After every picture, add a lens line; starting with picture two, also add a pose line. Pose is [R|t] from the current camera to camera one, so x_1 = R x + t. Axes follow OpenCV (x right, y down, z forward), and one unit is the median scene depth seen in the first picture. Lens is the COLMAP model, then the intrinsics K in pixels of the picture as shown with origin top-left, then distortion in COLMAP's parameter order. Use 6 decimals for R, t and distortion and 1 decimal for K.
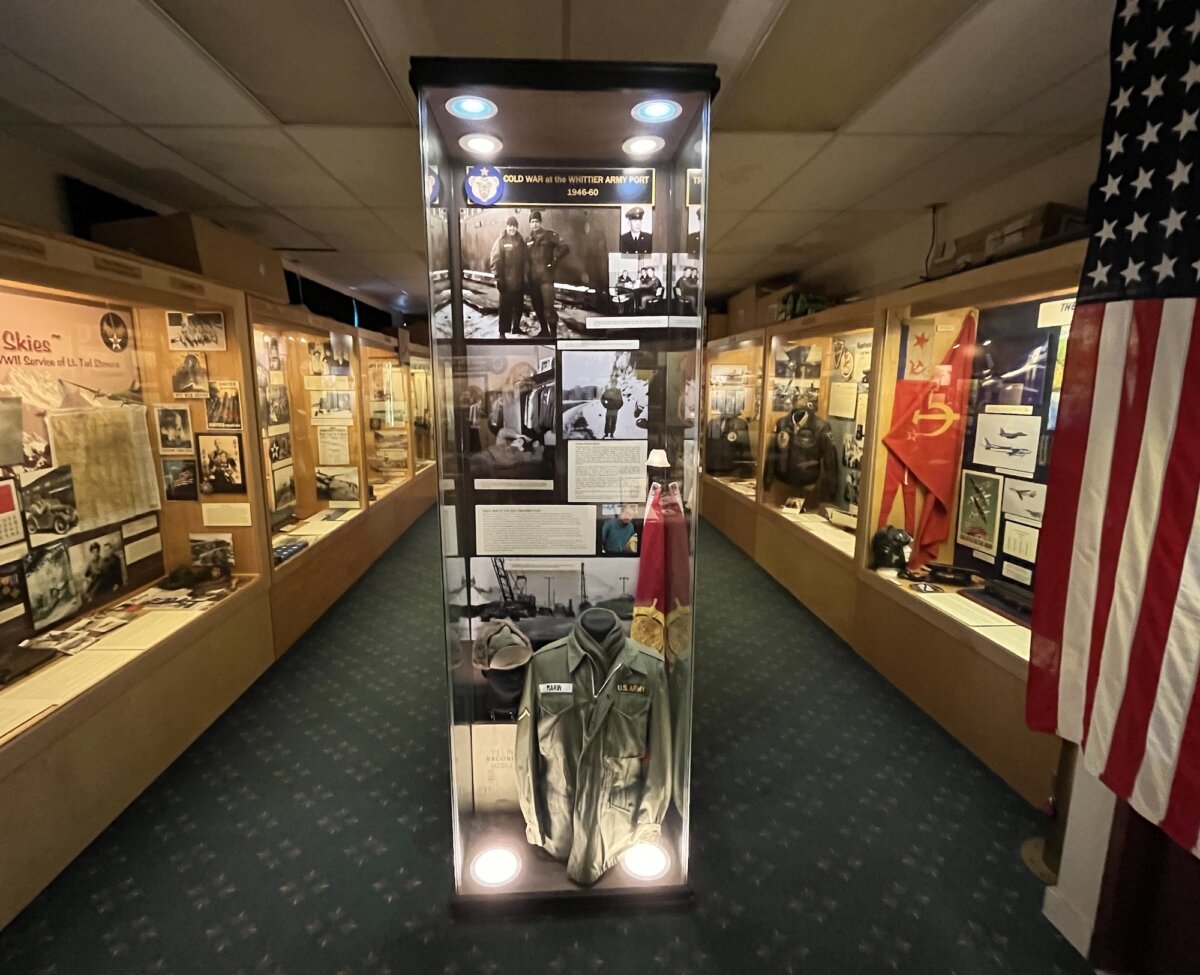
lens RADIAL K [[606.2, 0, 600.0], [0, 606.2, 487.5], [0, 0, 1]] dist [0.000156, 0.000036]
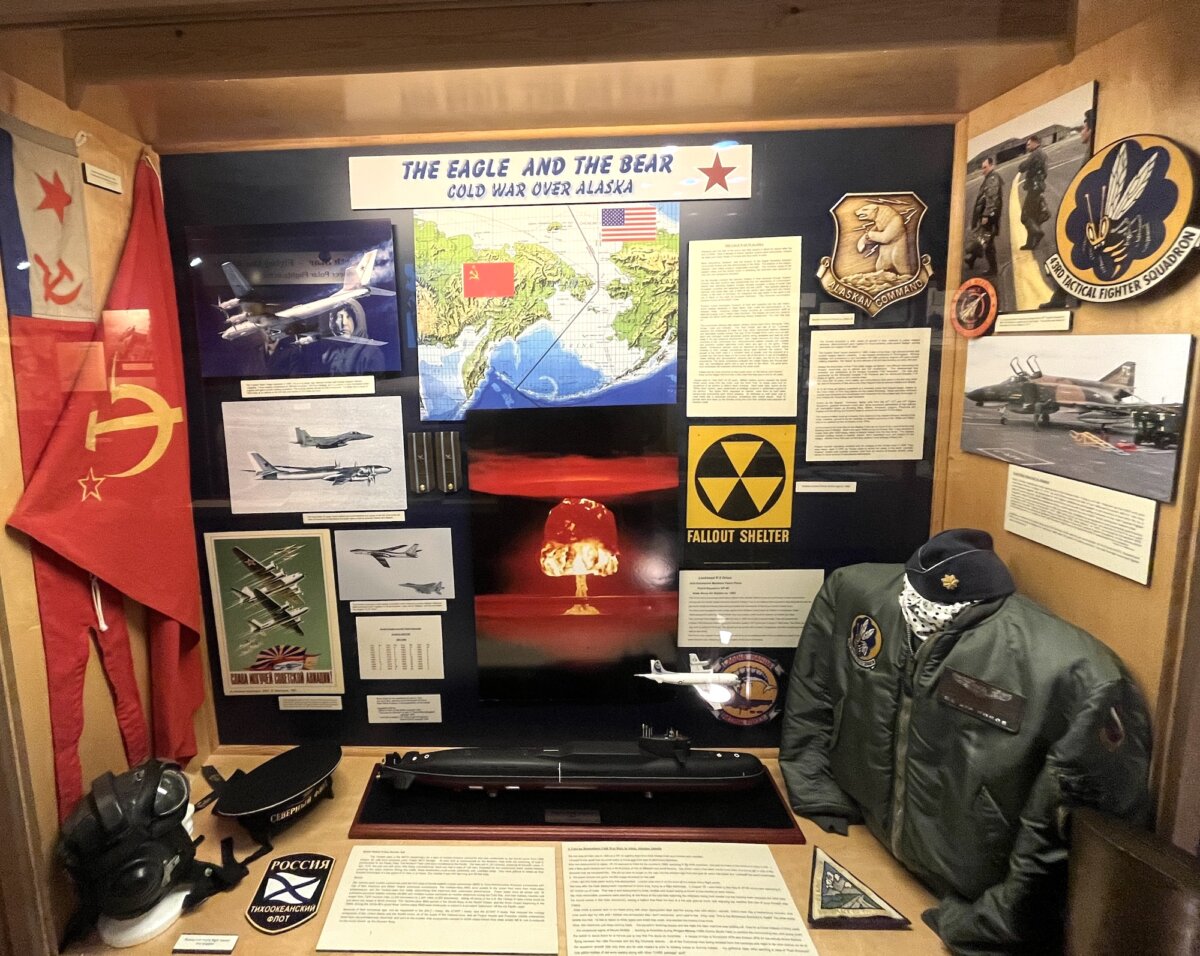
lens RADIAL K [[629.4, 0, 599.2], [0, 629.4, 430.5], [0, 0, 1]] dist [-0.002295, 0.000320]
pose [[0.116471, -0.144145, 0.982678, 0.220148], [0.187971, 0.974730, 0.120700, -0.108303], [-0.975244, 0.170657, 0.140623, 0.696727]]
